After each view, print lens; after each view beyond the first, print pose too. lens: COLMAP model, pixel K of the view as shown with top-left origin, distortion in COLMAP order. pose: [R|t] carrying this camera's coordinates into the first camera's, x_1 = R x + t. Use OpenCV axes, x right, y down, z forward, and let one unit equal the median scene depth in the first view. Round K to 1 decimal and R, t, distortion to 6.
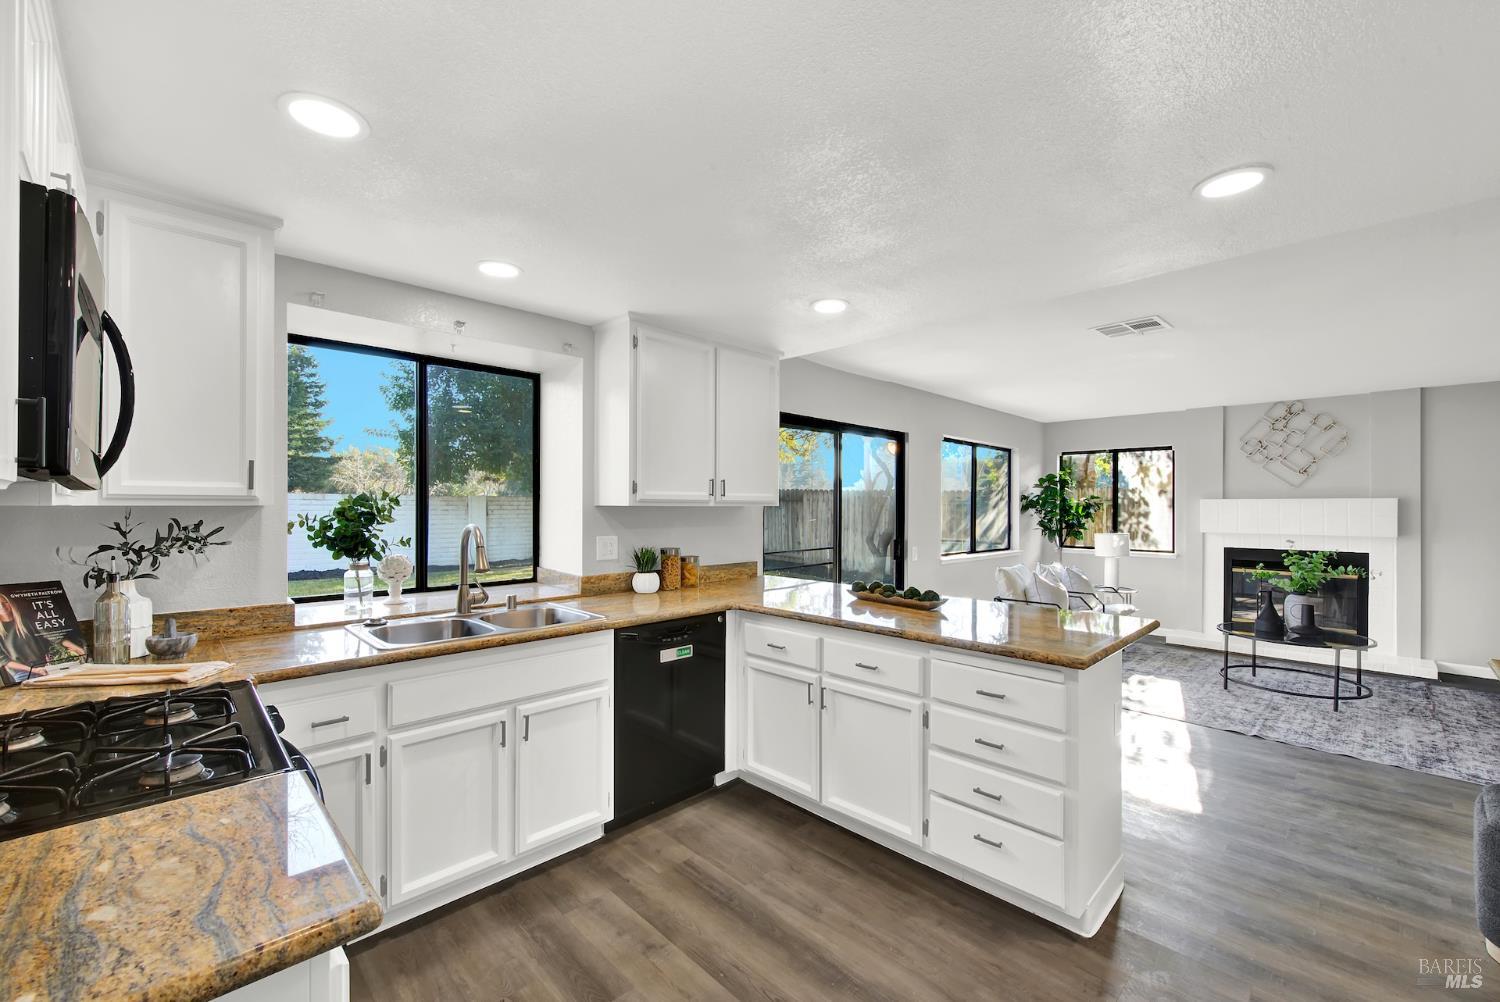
lens RADIAL K [[614.3, 0, 749.1], [0, 614.3, 506.4], [0, 0, 1]] dist [0.000426, -0.000613]
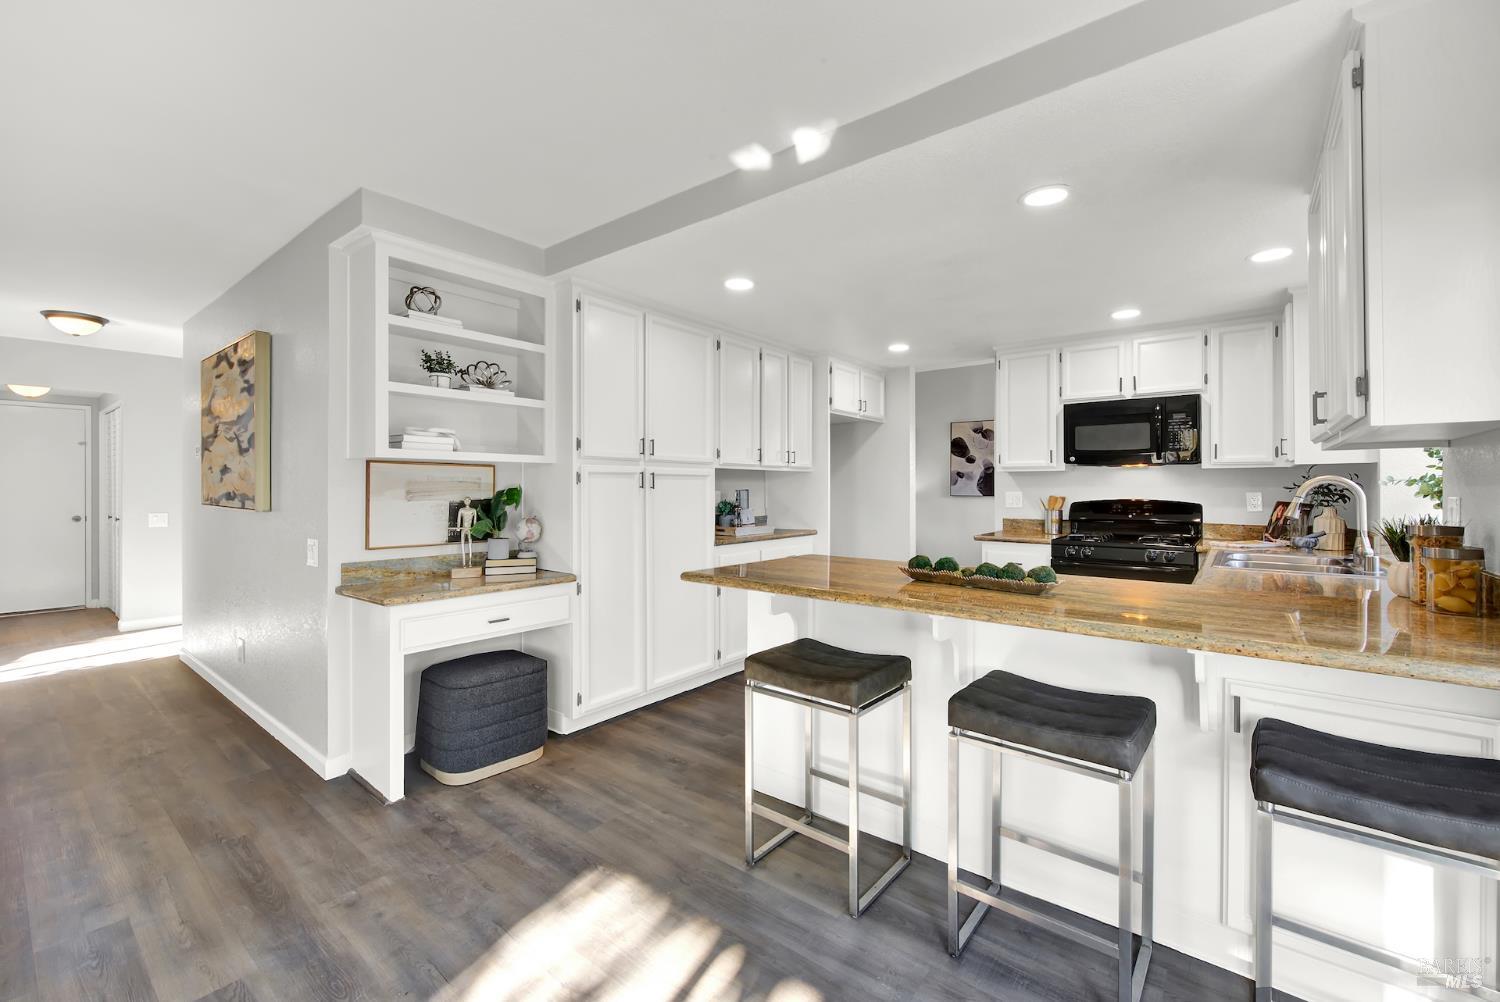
lens RADIAL K [[620.9, 0, 747.2], [0, 620.9, 482.8], [0, 0, 1]] dist [0.001471, 0.000032]
pose [[-0.992682, -0.006376, -0.120592, 0.388007], [-0.005265, 0.999941, -0.009525, 0.032085], [0.120646, -0.008821, -0.992656, 1.117400]]
